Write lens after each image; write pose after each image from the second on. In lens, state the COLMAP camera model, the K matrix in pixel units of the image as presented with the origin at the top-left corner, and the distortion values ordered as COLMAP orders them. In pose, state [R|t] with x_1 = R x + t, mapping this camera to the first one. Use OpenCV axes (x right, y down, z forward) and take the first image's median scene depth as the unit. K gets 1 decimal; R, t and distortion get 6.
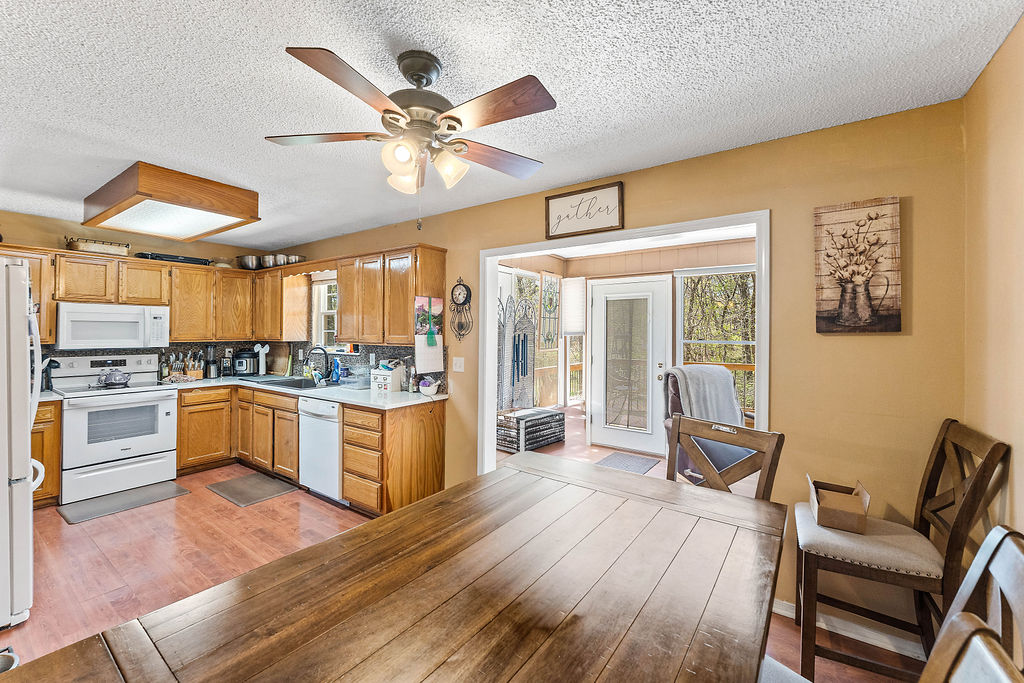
lens RADIAL K [[413.4, 0, 506.5], [0, 413.4, 333.7], [0, 0, 1]] dist [0.000712, 0.000042]
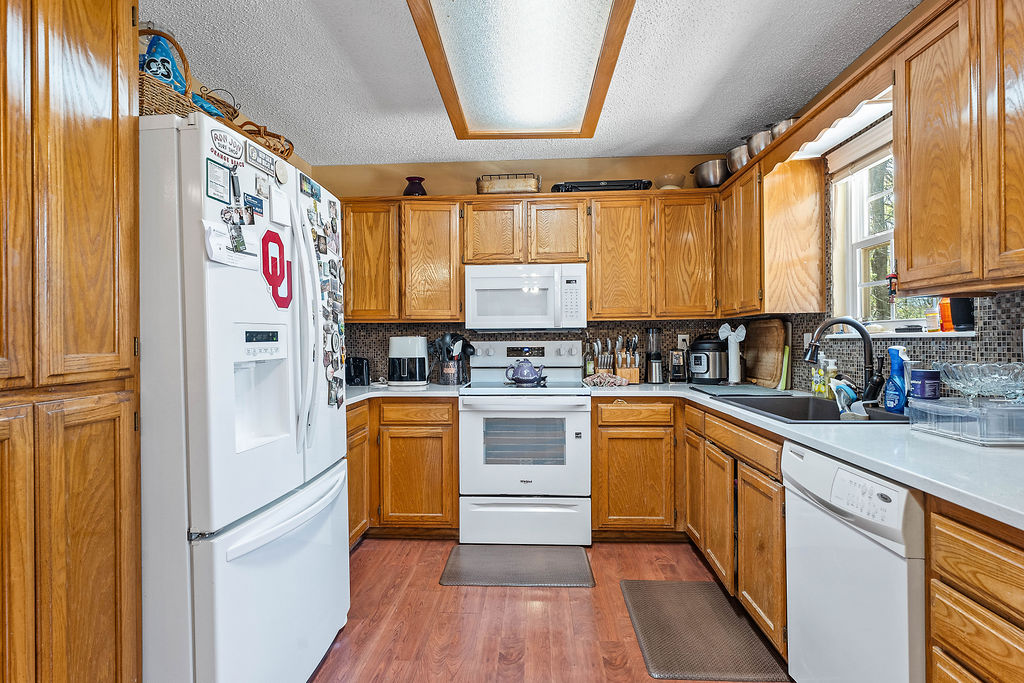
lens RADIAL K [[532.0, 0, 500.0], [0, 532.0, 338.7], [0, 0, 1]] dist [-0.002322, -0.000950]
pose [[0.511115, -0.013802, -0.859402, -0.191903], [0.010002, 0.999899, -0.010110, 0.054839], [0.859454, -0.003428, 0.511201, 0.470514]]
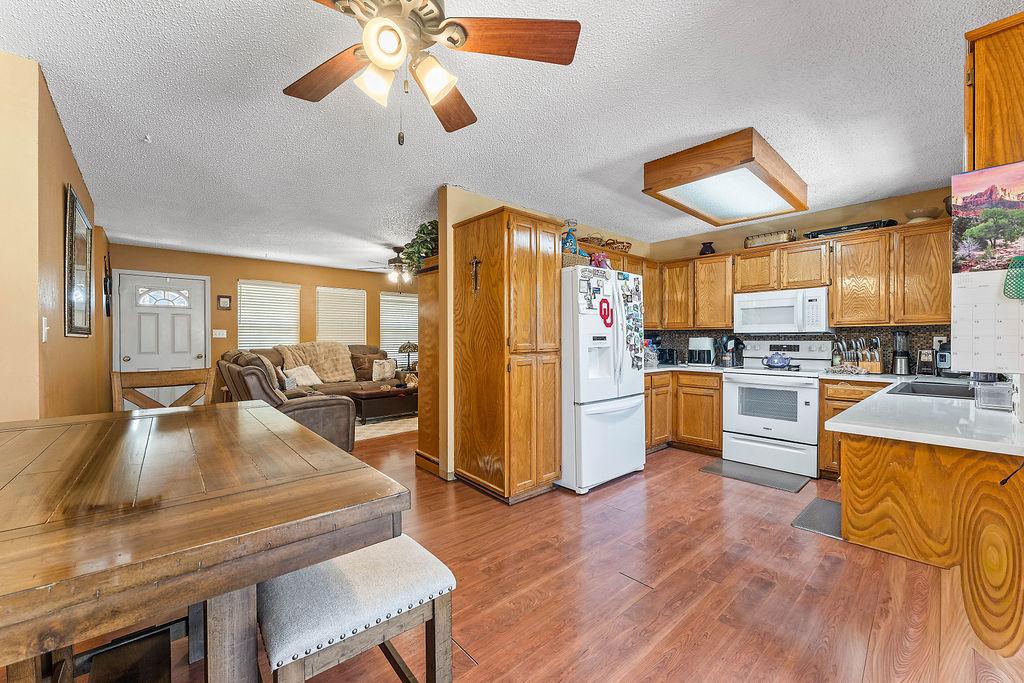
lens RADIAL K [[410.6, 0, 512.0], [0, 410.6, 341.5], [0, 0, 1]] dist [-0.000398, -0.000166]
pose [[-0.230946, -0.002165, -0.972964, 0.203261], [-0.002741, 0.999995, -0.001575, 0.055526], [0.972963, 0.002303, -0.230951, 0.536085]]
